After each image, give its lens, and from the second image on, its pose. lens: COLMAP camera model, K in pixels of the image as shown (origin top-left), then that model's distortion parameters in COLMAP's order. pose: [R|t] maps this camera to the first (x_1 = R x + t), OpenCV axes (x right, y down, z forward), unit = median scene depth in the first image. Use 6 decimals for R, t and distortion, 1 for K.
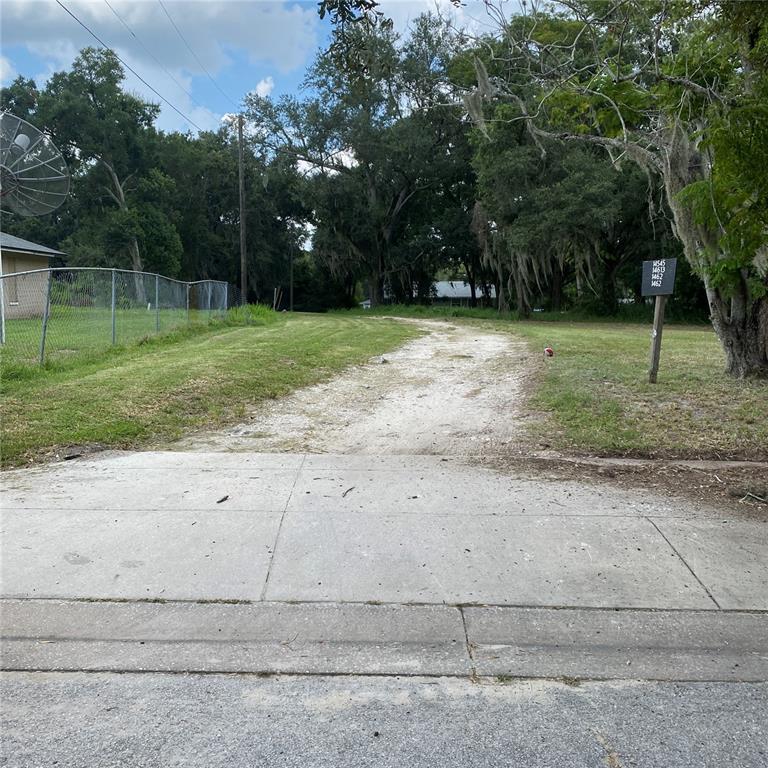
lens RADIAL K [[776.0, 0, 380.9], [0, 776.0, 383.4], [0, 0, 1]] dist [0.016584, 0.000000]
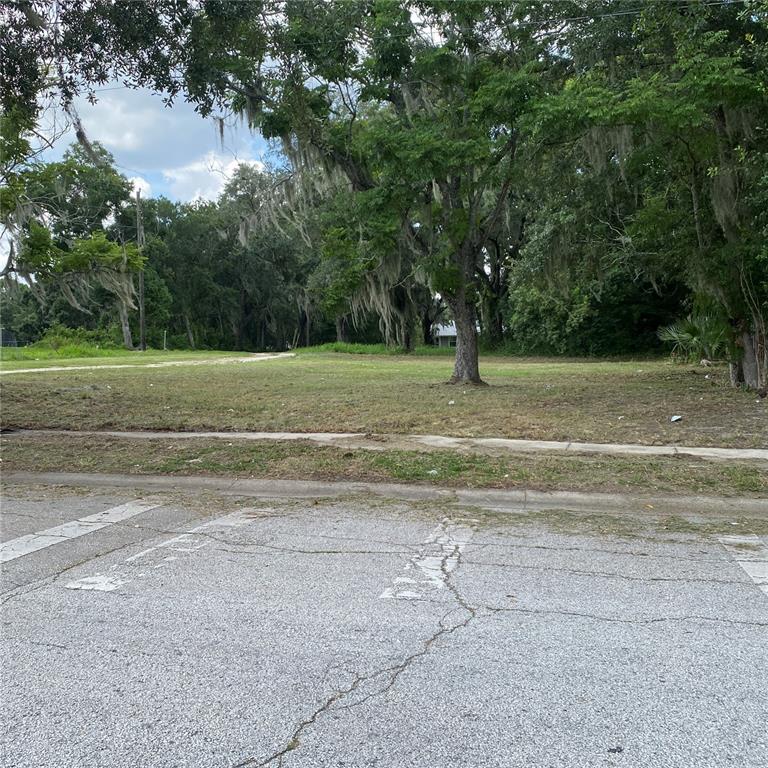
lens RADIAL K [[776.0, 0, 381.5], [0, 776.0, 382.0], [0, 0, 1]] dist [0.016584, 0.000000]
pose [[0.975941, -0.010359, -0.217787, 1.692638], [-0.001327, 0.998570, -0.053442, 0.071933], [0.218029, 0.052445, 0.974532, -0.361168]]
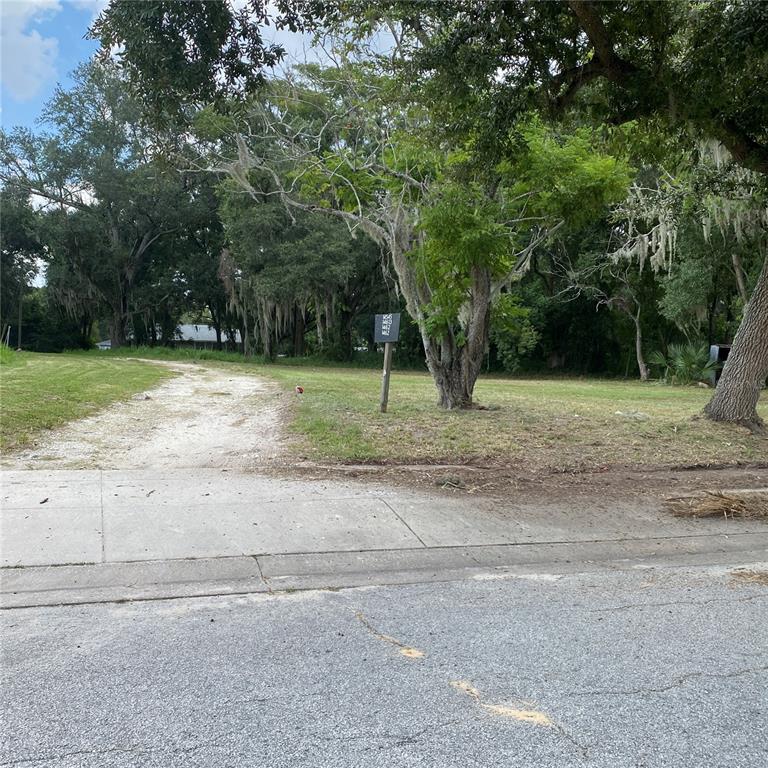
lens RADIAL K [[776.0, 0, 382.8], [0, 776.0, 380.6], [0, 0, 1]] dist [0.016584, 0.000000]
pose [[0.944897, 0.009254, 0.327236, -0.051378], [0.011004, 0.998138, -0.060002, 0.020731], [-0.327181, 0.060297, 0.943036, -0.151689]]
